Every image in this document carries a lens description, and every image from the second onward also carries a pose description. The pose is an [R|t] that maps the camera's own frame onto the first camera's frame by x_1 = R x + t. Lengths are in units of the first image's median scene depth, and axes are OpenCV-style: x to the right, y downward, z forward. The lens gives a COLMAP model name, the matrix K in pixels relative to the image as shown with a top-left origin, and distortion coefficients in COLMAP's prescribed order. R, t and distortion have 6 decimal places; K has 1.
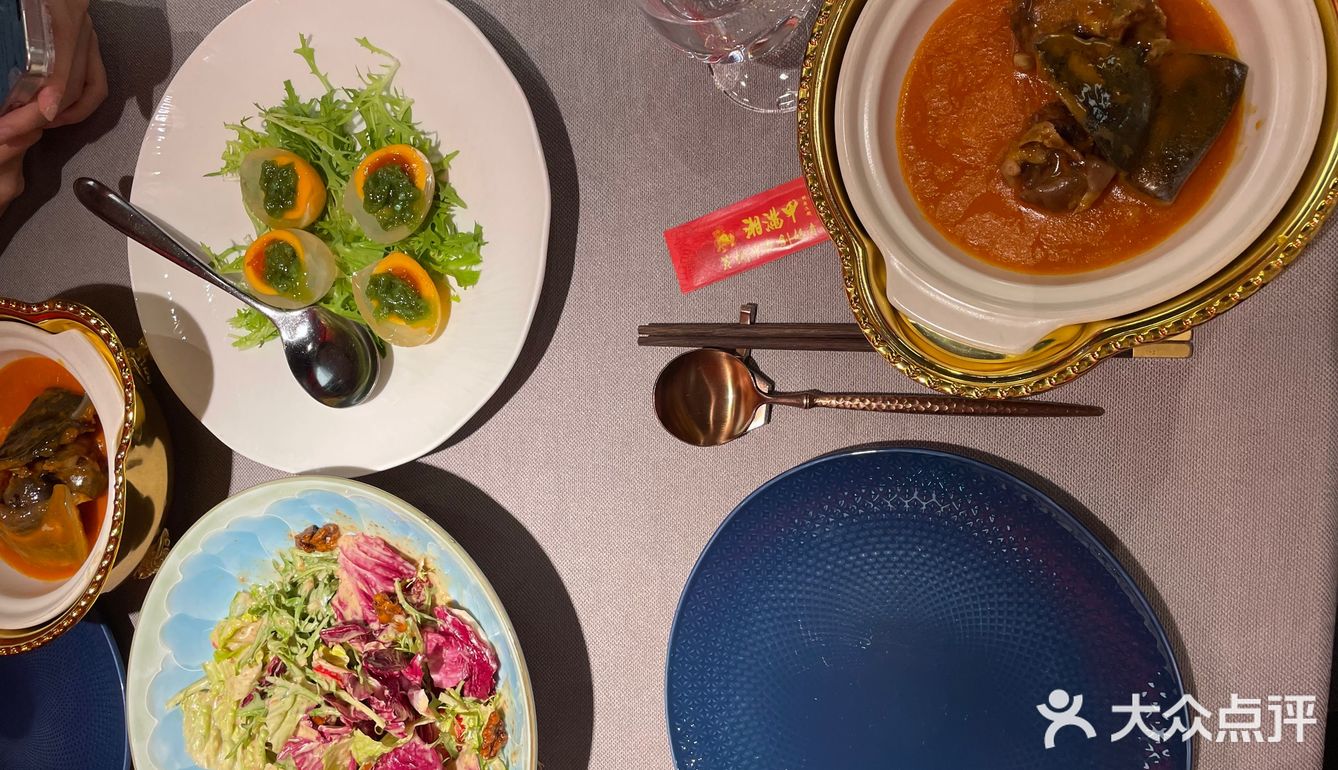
lens RADIAL K [[975.6, 0, 669.0], [0, 975.6, 385.0], [0, 0, 1]] dist [0.025652, -0.002005]
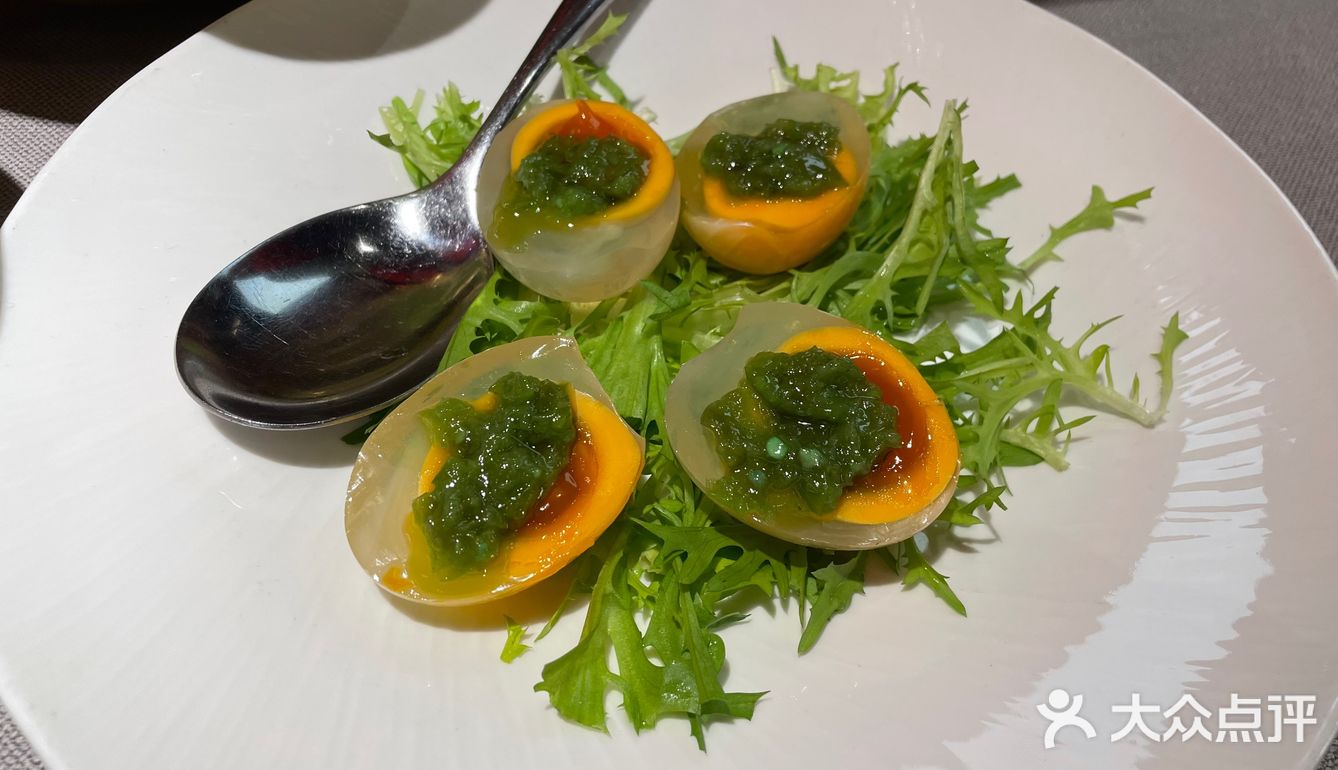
lens RADIAL K [[975.6, 0, 669.0], [0, 975.6, 385.0], [0, 0, 1]] dist [0.025652, -0.002005]
pose [[0.100586, 0.941161, -0.322641, -0.185930], [-0.990337, 0.063593, -0.123240, -0.101795], [-0.095471, 0.331920, 0.938464, 0.656870]]
